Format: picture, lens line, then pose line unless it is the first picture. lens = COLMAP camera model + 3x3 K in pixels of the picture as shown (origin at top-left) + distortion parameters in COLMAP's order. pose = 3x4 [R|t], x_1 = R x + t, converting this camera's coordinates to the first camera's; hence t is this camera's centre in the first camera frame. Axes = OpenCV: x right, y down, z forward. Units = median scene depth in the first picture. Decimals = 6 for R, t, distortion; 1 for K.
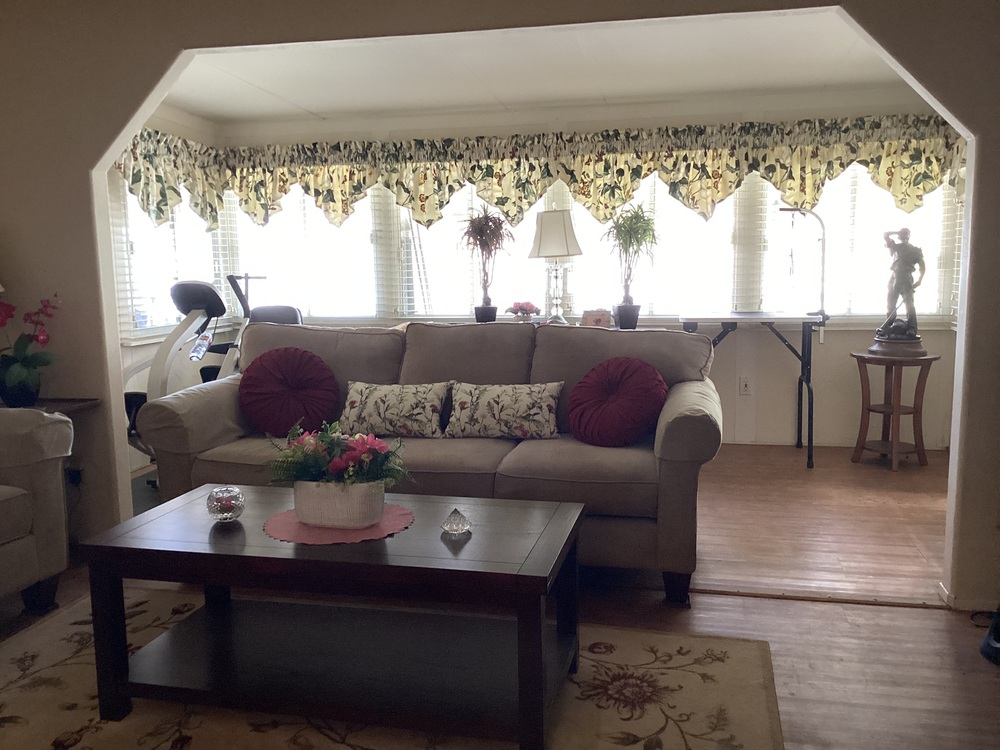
lens RADIAL K [[916.6, 0, 499.8], [0, 916.6, 377.3], [0, 0, 1]] dist [0.078065, 0.000000]
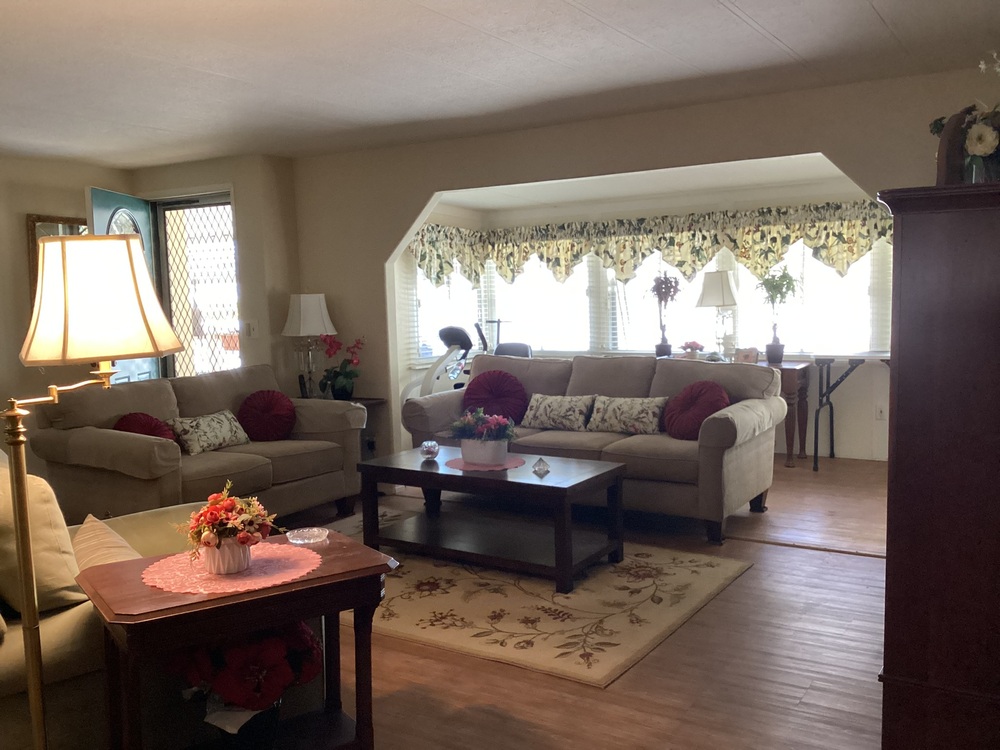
lens RADIAL K [[916.6, 0, 500.6], [0, 916.6, 373.7], [0, 0, 1]] dist [0.078065, 0.000000]
pose [[0.943104, 0.020753, -0.331850, 0.207647], [-0.034367, 0.998789, -0.035207, 0.019603], [0.330717, 0.044609, 0.942675, -0.323991]]
